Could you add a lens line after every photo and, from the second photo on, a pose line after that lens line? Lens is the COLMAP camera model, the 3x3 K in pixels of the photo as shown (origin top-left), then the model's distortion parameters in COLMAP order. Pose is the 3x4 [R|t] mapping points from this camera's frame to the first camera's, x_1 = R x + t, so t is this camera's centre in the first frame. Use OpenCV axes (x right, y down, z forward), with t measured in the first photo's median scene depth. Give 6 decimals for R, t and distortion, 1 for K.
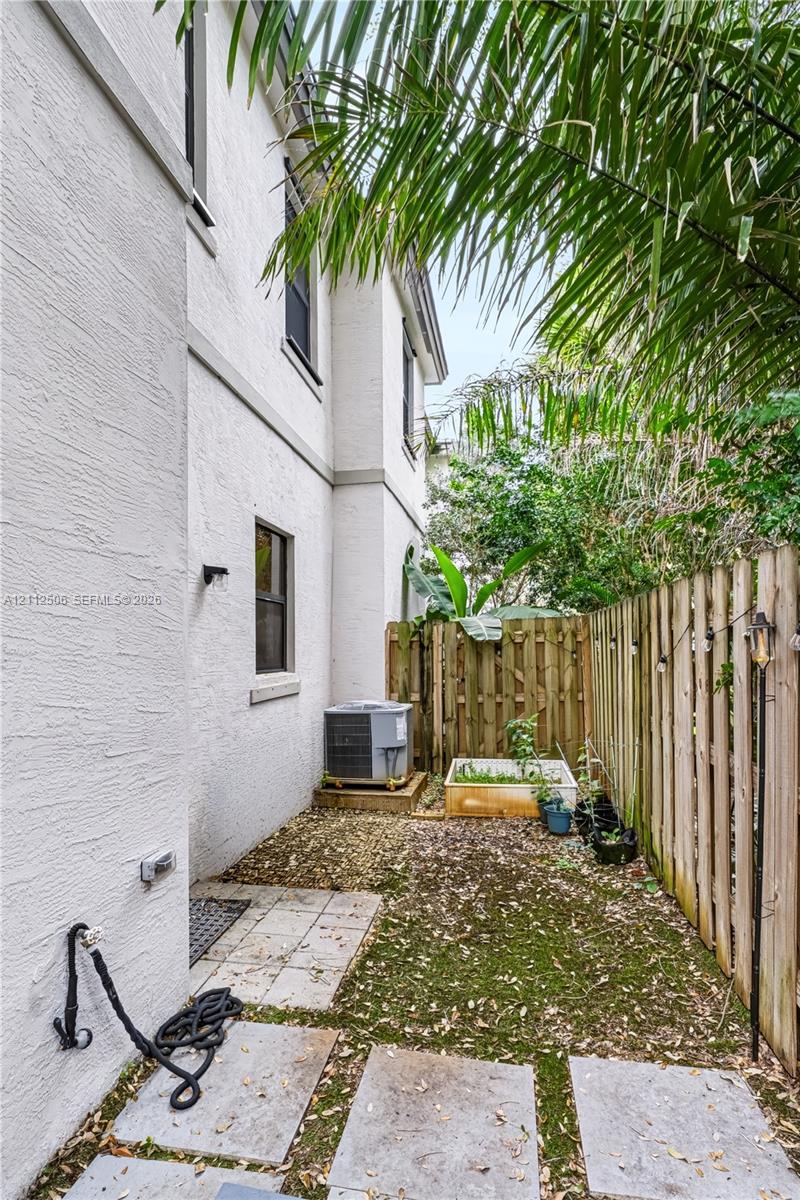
lens RADIAL K [[575.8, 0, 400.0], [0, 575.8, 600.0], [0, 0, 1]] dist [-0.000530, -0.000103]
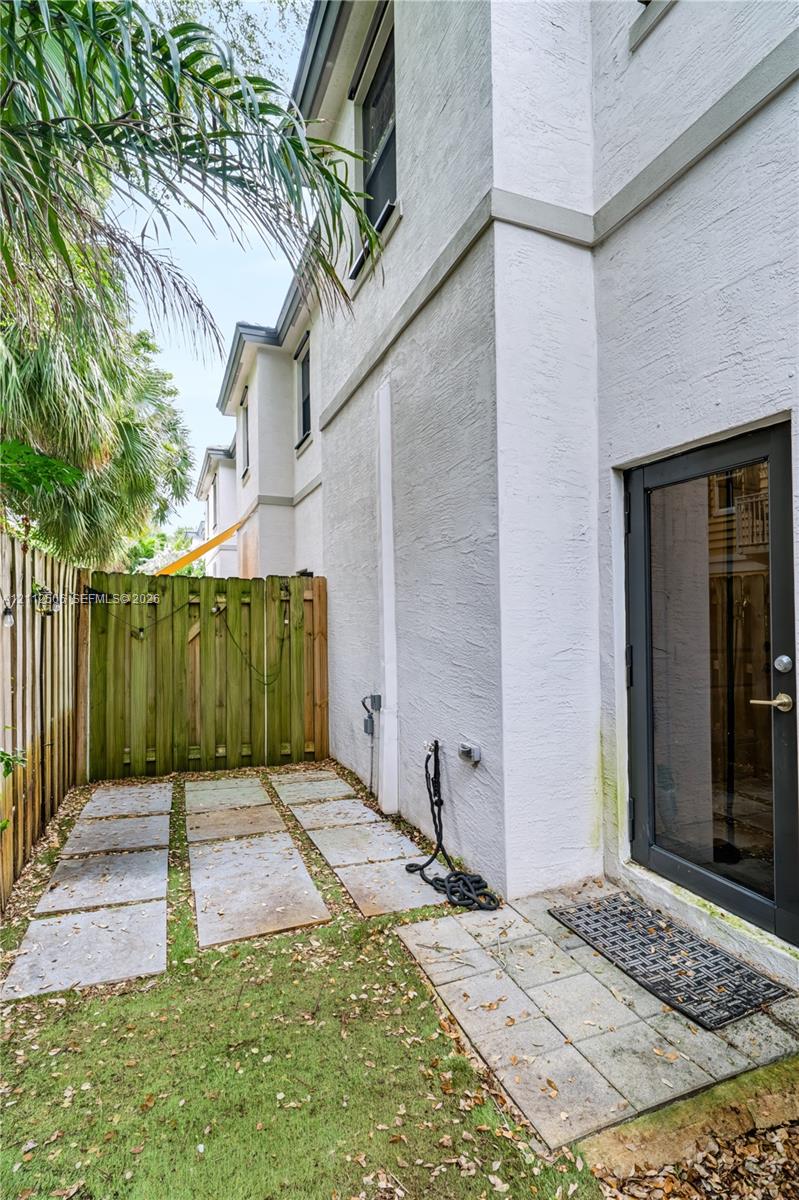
lens RADIAL K [[575.8, 0, 399.5], [0, 575.8, 600.0], [0, 0, 1]] dist [-0.000530, -0.000103]
pose [[-0.846658, -0.000566, -0.532137, 0.459459], [0.051020, 0.995306, -0.082234, 0.185752], [0.529685, -0.096773, -0.842655, 2.042482]]
